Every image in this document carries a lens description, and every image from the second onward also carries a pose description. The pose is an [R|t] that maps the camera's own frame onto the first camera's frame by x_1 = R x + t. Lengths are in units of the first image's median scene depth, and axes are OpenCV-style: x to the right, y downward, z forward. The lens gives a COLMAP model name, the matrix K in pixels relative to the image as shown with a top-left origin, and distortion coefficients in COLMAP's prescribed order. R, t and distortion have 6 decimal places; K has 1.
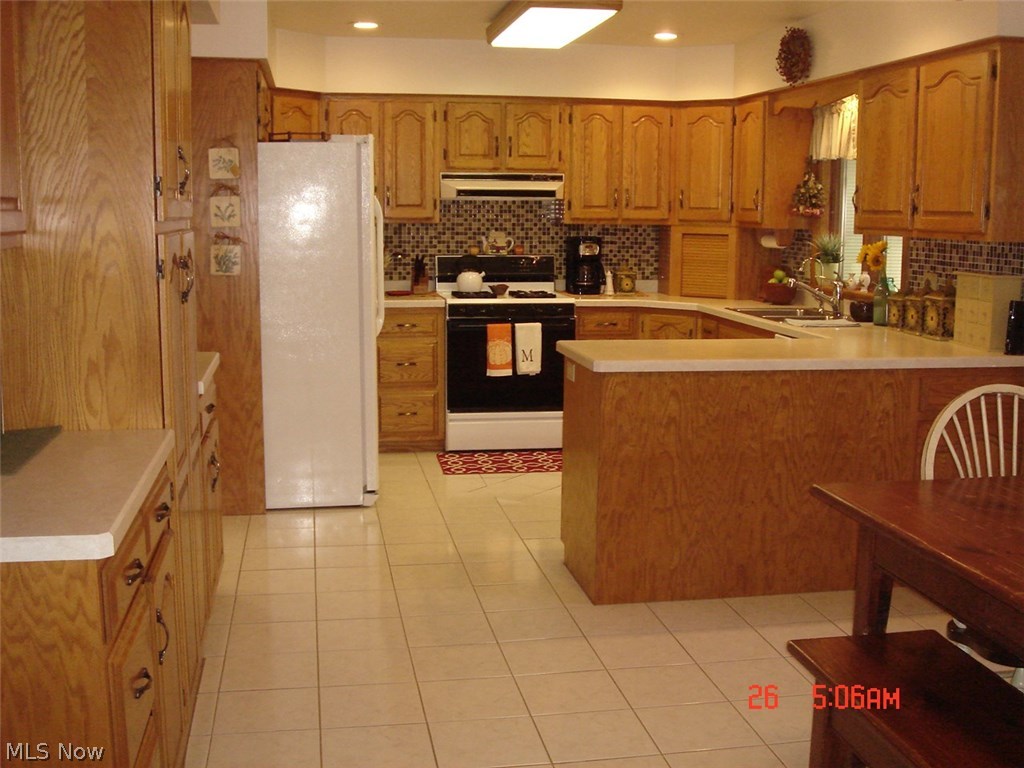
lens RADIAL K [[1198.0, 0, 512.0], [0, 1198.0, 384.0], [0, 0, 1]] dist [-0.120967, -0.008906]
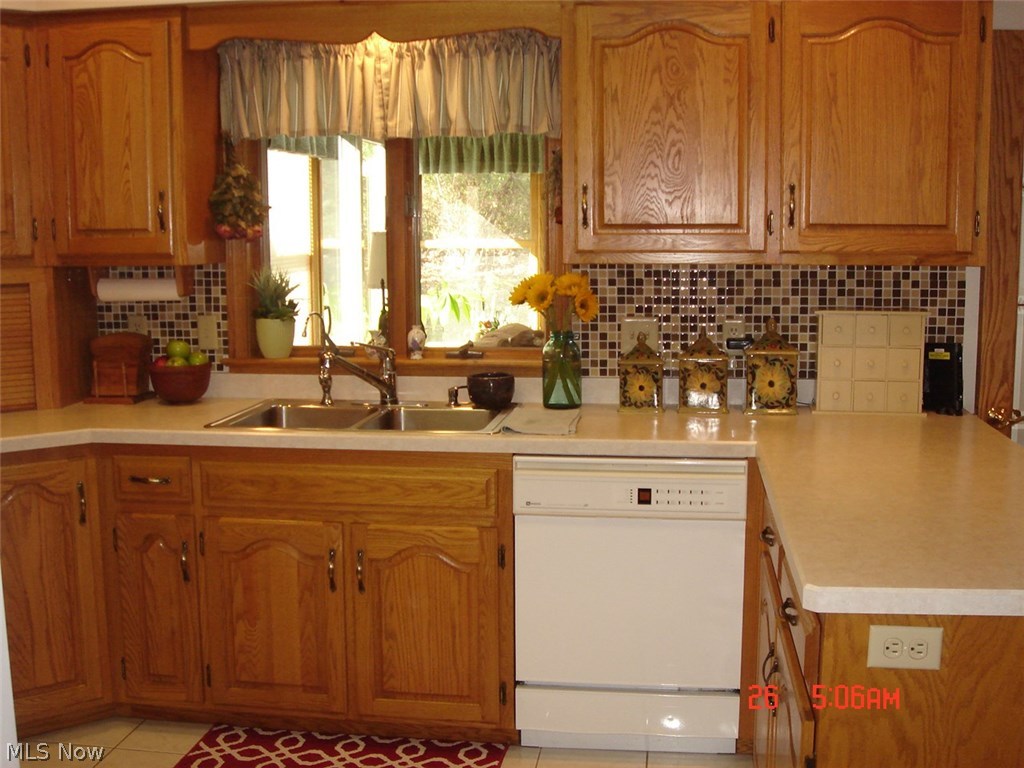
lens RADIAL K [[1198.0, 0, 512.0], [0, 1198.0, 384.0], [0, 0, 1]] dist [-0.120967, -0.008906]
pose [[0.296786, -0.133579, 0.945555, -0.254183], [0.147695, 0.984675, 0.092748, -0.106796], [-0.943454, 0.112127, 0.311966, 0.710538]]
